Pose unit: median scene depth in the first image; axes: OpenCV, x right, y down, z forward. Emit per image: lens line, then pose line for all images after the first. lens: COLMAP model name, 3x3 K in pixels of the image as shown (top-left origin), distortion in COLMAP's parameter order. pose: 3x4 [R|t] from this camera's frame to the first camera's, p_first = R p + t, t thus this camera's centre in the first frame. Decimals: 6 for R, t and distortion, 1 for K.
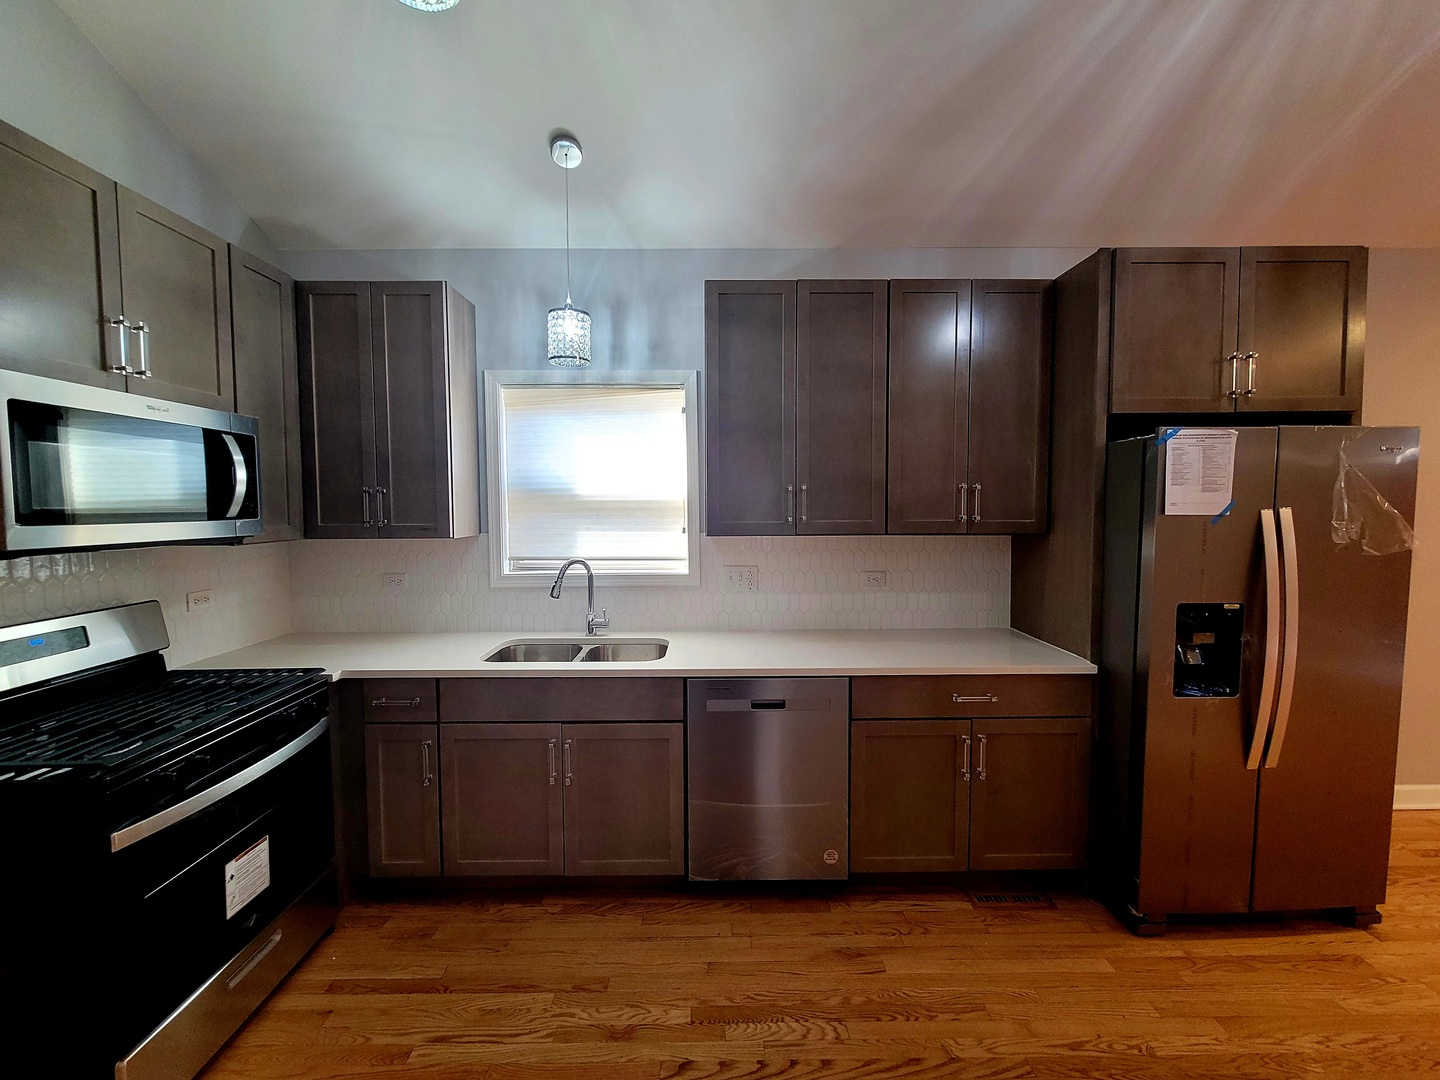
lens RADIAL K [[585.3, 0, 716.2], [0, 585.3, 532.5], [0, 0, 1]] dist [-0.000583, -0.000388]
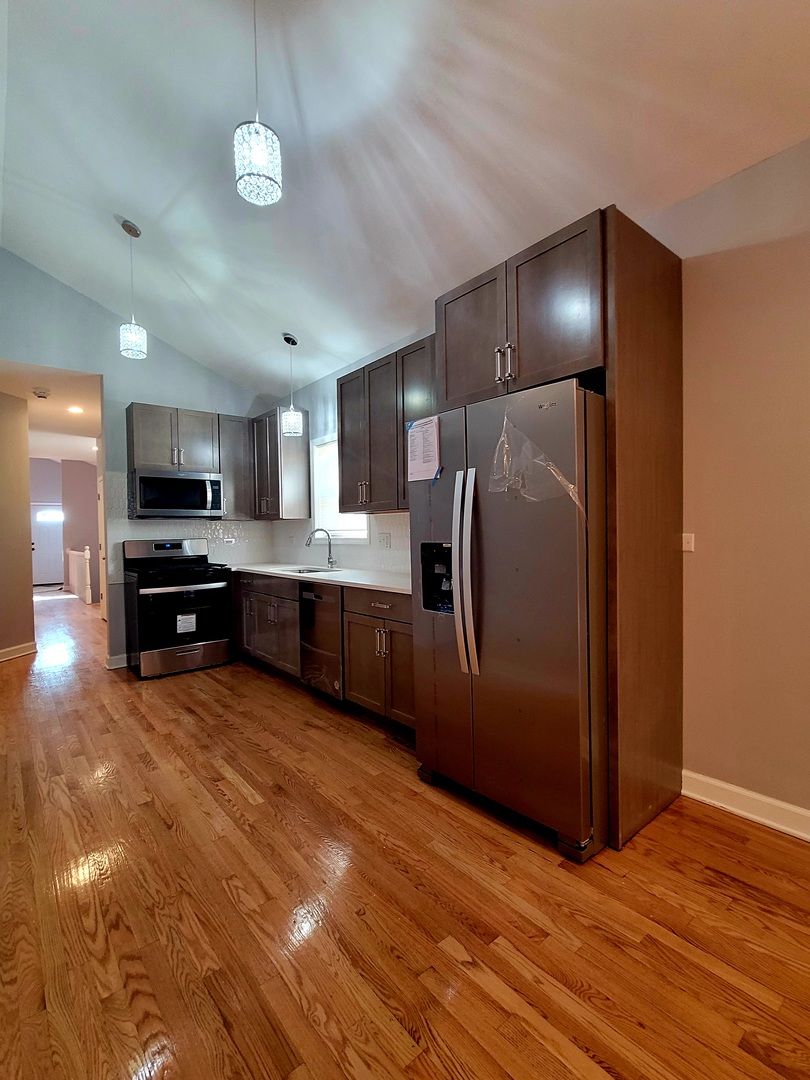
lens RADIAL K [[489.6, 0, 409.1], [0, 489.6, 541.1], [0, 0, 1]] dist [-0.004856, -0.000977]
pose [[0.640328, 0.010739, -0.768026, 1.577708], [-0.026203, 0.999626, -0.007869, 0.118869], [0.767654, 0.025164, 0.640370, 0.198430]]
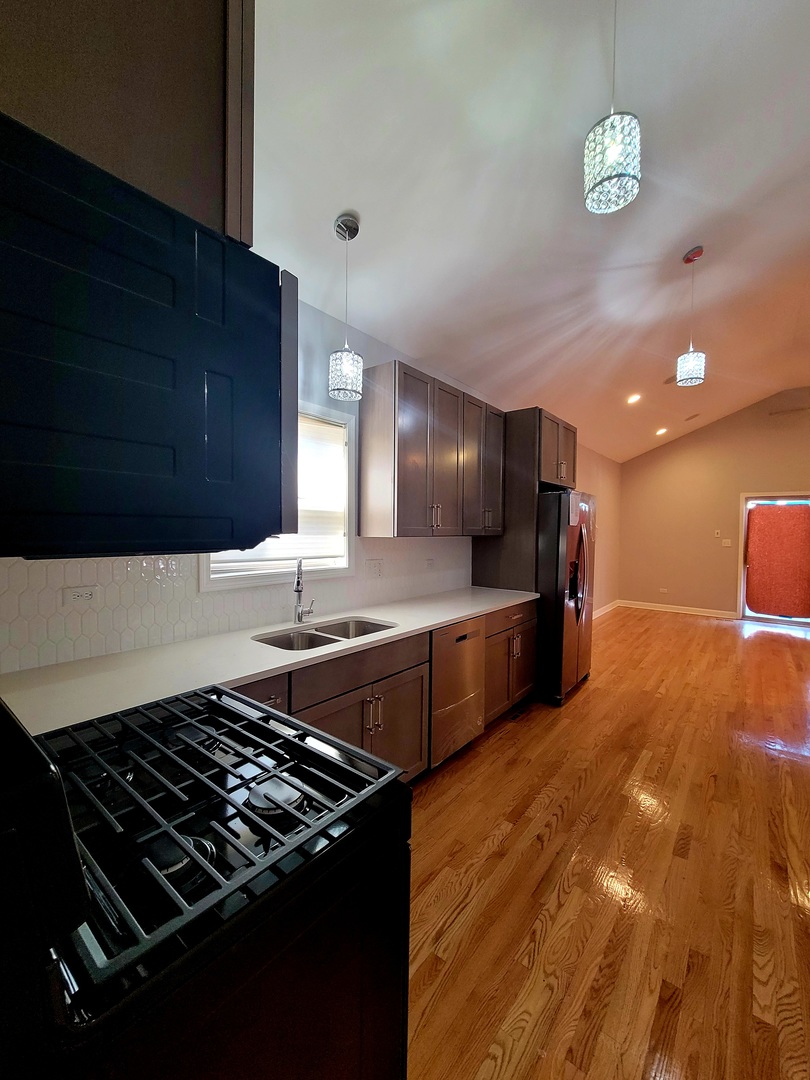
lens RADIAL K [[439.0, 0, 406.1], [0, 439.0, 540.6], [0, 0, 1]] dist [-0.000583, -0.000388]
pose [[0.625894, -0.008764, 0.779859, -0.990055], [0.024821, 0.999654, -0.008687, 0.029709], [-0.779513, 0.024794, 0.625895, 0.362883]]
